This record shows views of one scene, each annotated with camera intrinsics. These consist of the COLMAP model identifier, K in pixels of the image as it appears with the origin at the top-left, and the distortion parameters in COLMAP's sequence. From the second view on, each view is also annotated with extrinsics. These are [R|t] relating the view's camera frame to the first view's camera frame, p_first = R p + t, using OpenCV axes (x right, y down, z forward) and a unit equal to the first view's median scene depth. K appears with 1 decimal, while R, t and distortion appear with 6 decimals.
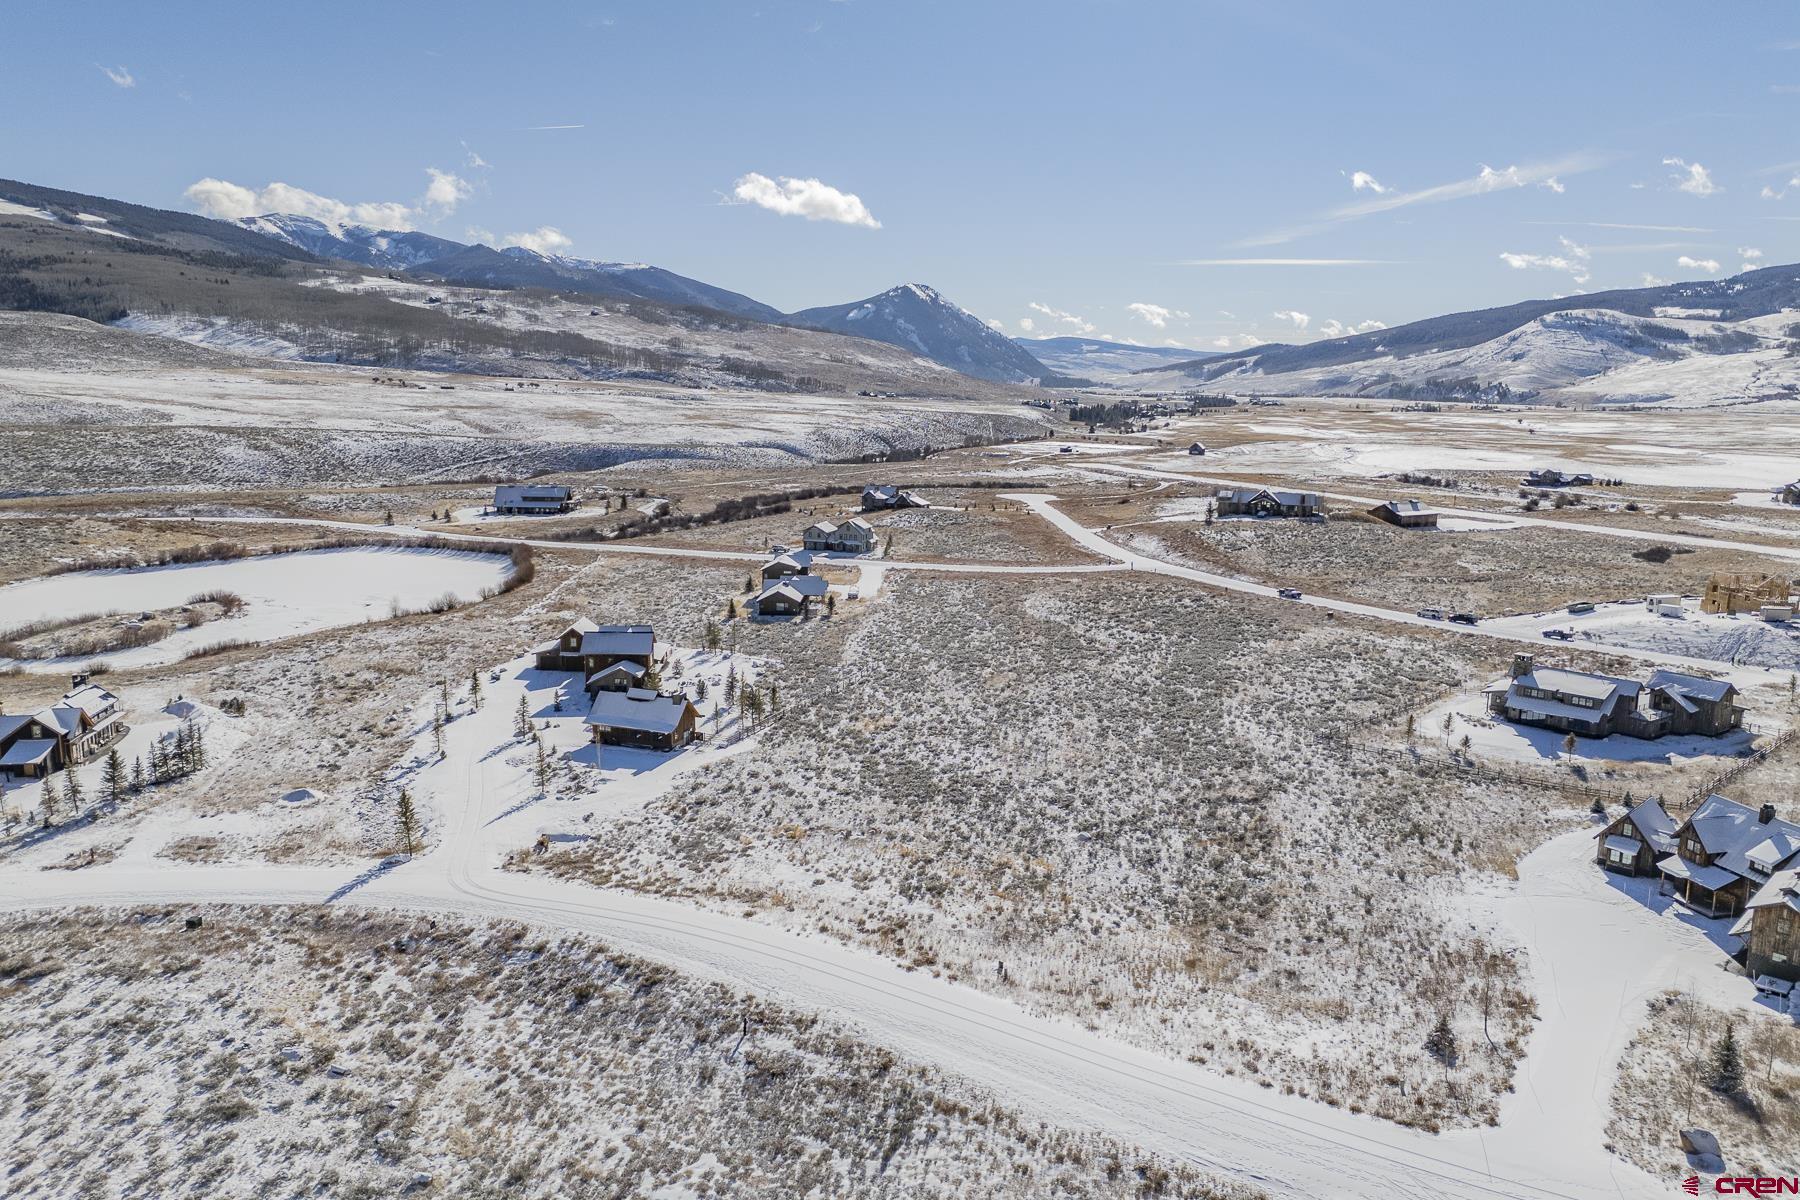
lens RADIAL K [[1308.1, 0, 901.8], [0, 1308.1, 611.3], [0, 0, 1]] dist [0.093119, -0.095626]
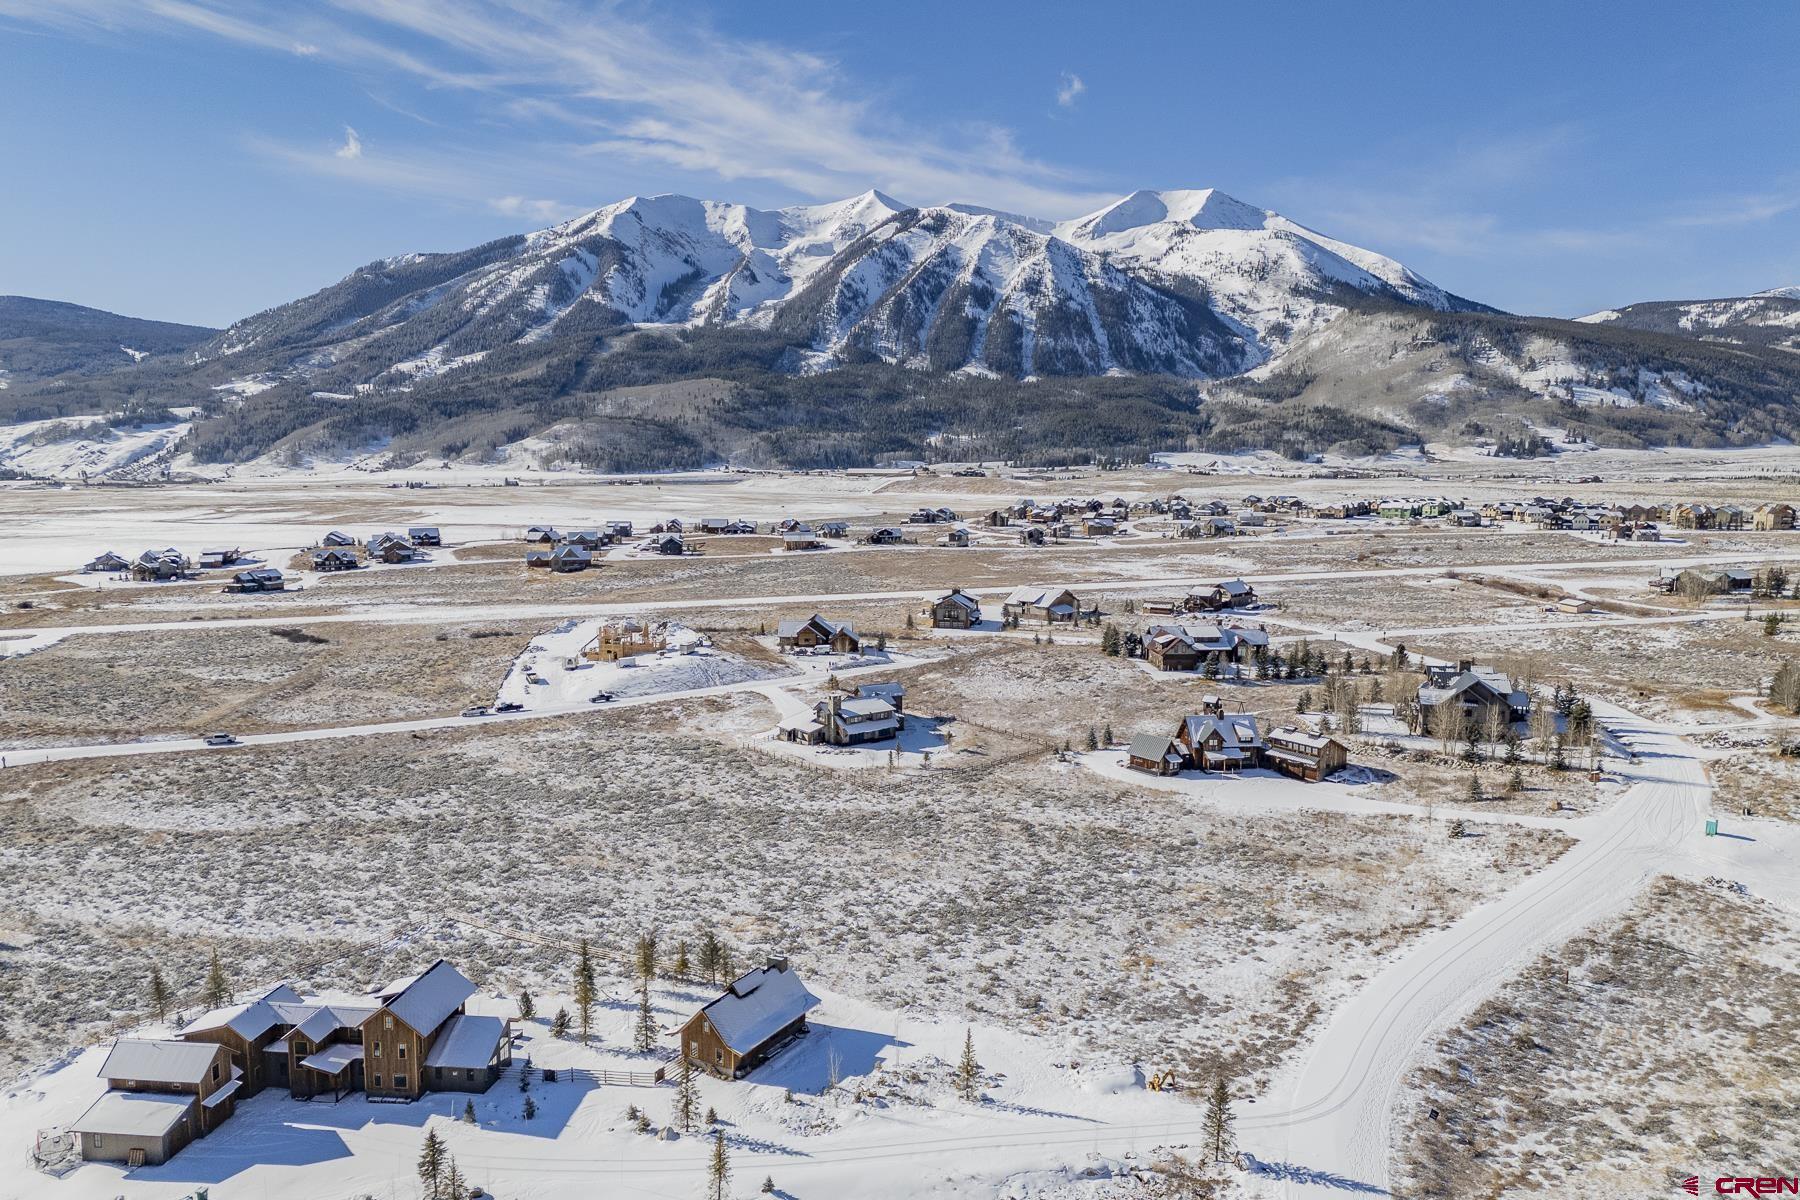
lens RADIAL K [[1308.1, 0, 901.8], [0, 1308.1, 611.3], [0, 0, 1]] dist [0.093119, -0.095626]
pose [[0.157035, -0.144852, 0.976912, -0.265862], [0.188947, 0.975319, 0.114243, -0.062767], [-0.969350, 0.166645, 0.180529, 0.229490]]
